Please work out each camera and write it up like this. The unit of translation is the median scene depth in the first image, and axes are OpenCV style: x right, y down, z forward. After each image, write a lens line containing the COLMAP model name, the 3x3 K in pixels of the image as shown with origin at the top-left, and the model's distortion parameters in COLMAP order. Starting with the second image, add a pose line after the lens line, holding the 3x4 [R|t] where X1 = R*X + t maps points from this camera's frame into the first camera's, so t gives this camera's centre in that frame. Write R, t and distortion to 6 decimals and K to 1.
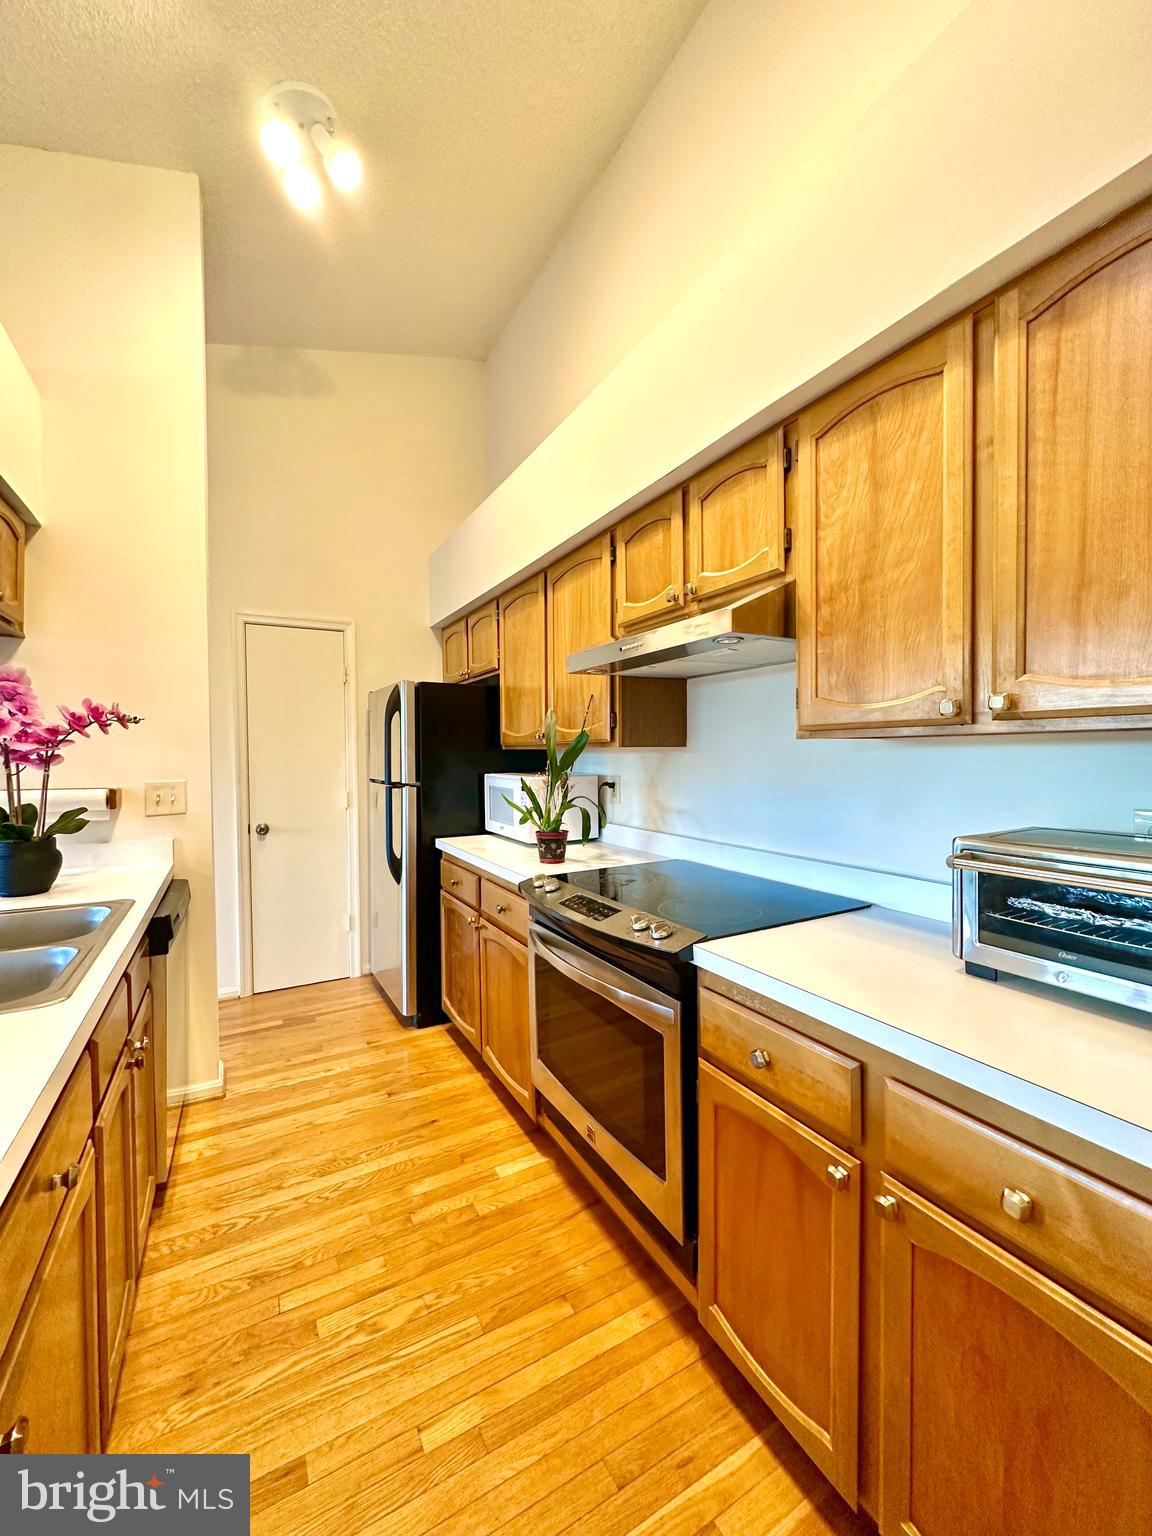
lens RADIAL K [[611.5, 0, 576.0], [0, 611.5, 768.0], [0, 0, 1]] dist [-0.000463, 0.000004]
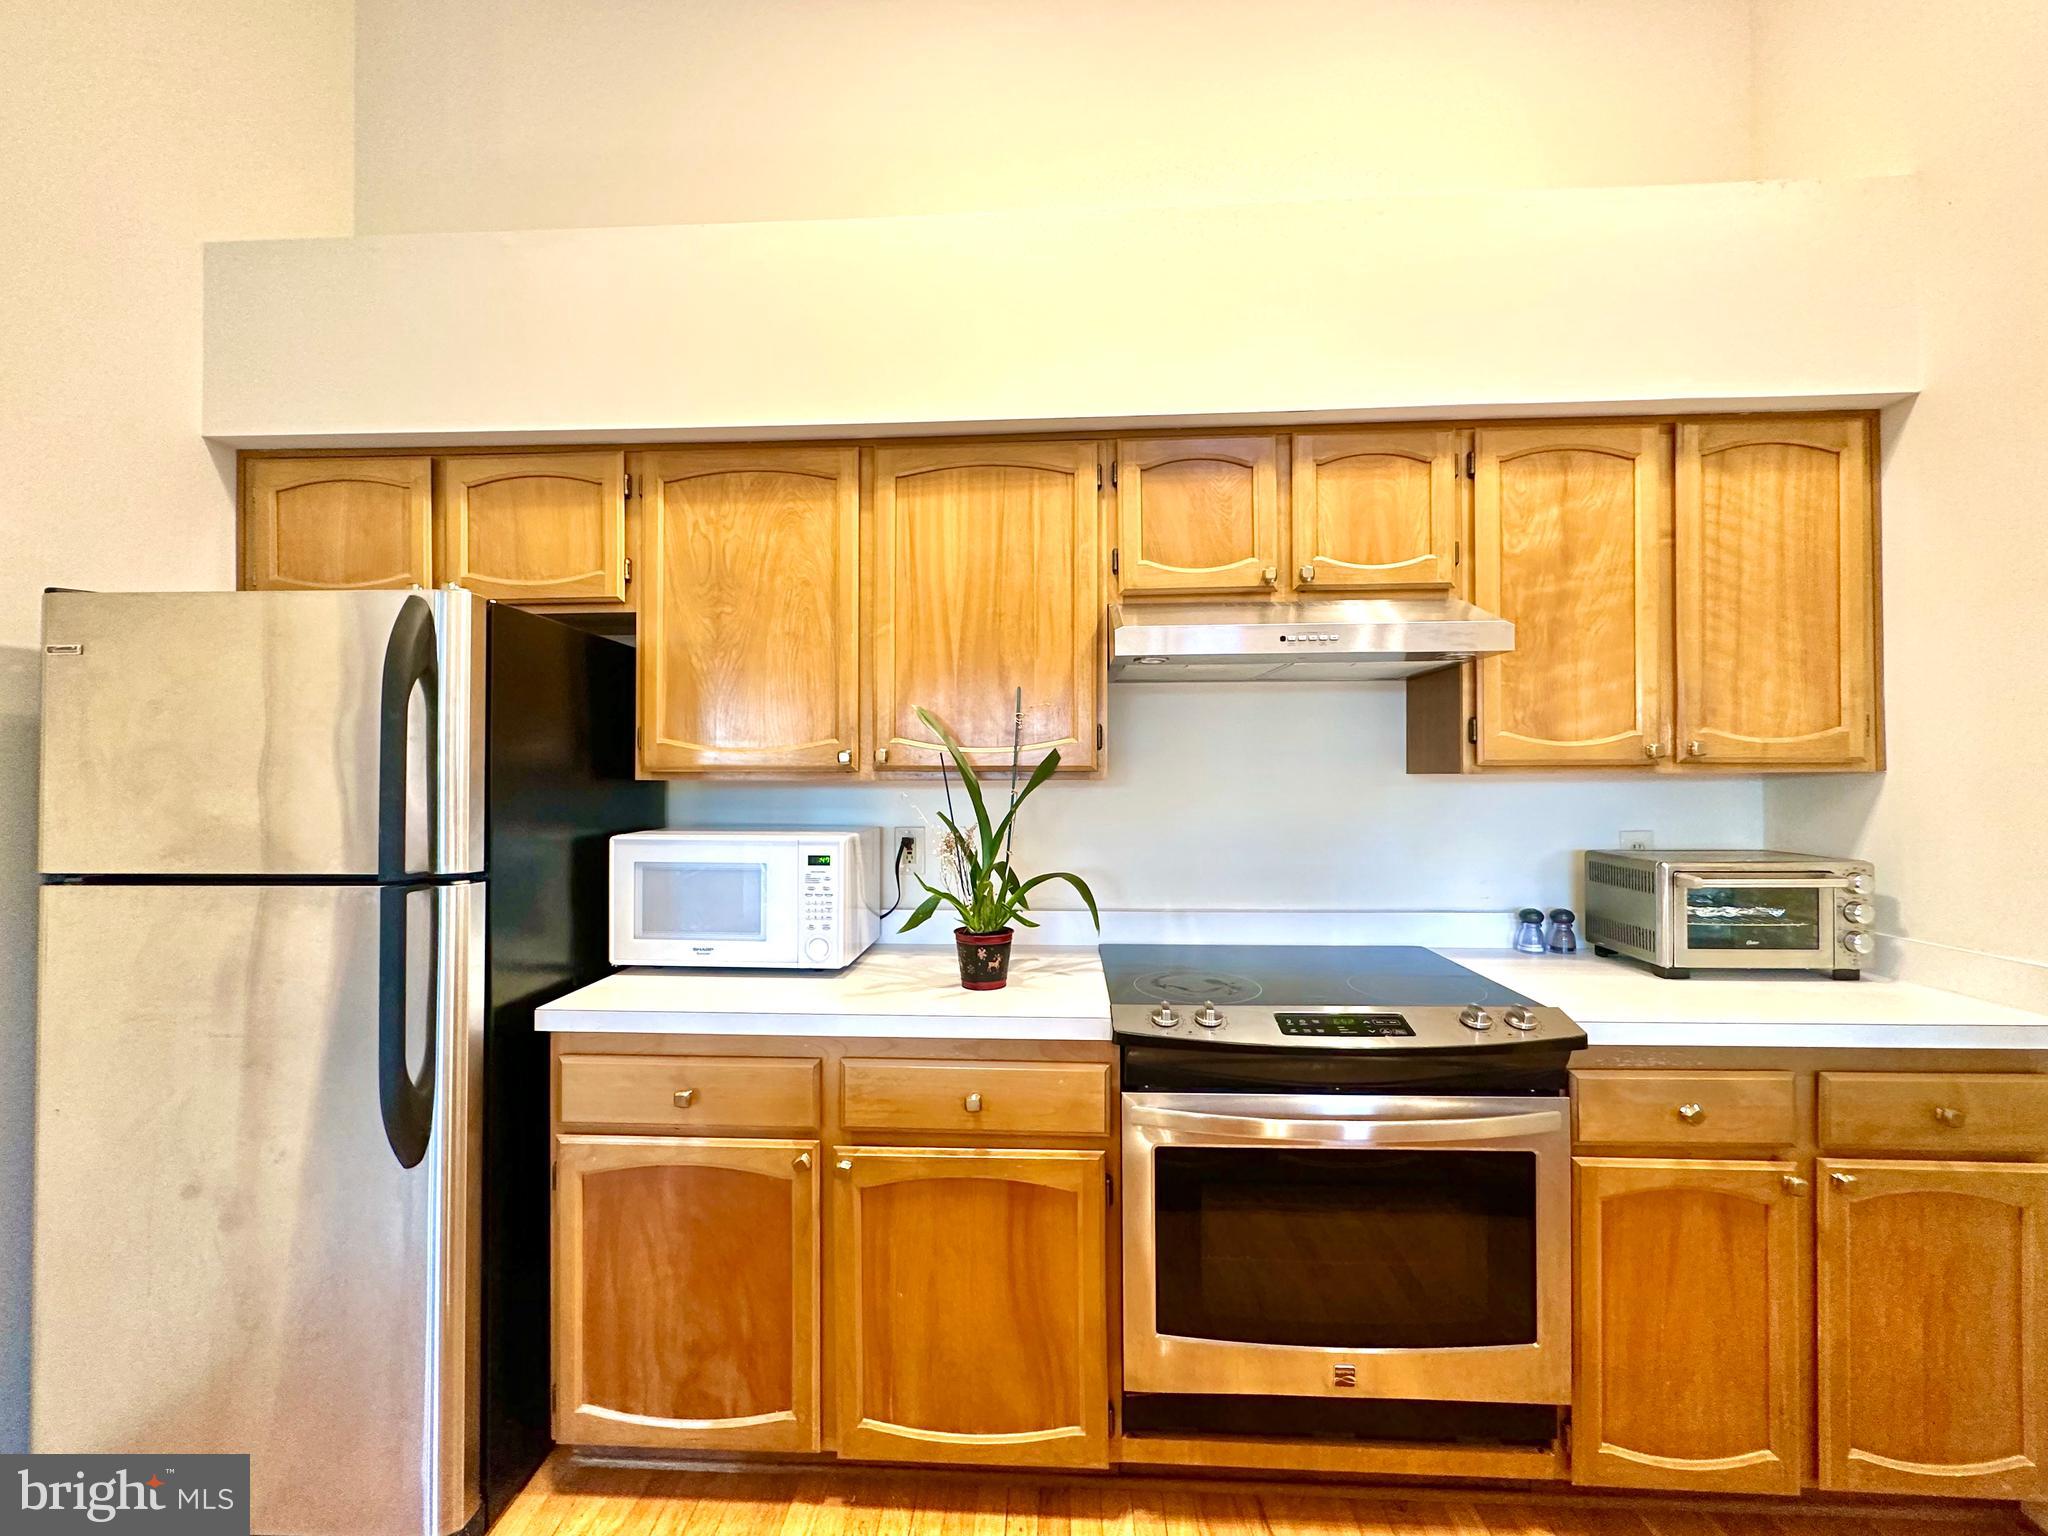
lens RADIAL K [[815.4, 0, 1025.0], [0, 815.4, 777.7], [0, 0, 1]] dist [-0.000463, 0.000004]
pose [[0.528268, 0.013981, 0.848963, -0.945645], [0.016533, 0.999505, -0.026748, -0.020453], [-0.848917, 0.028166, 0.527775, 0.858166]]
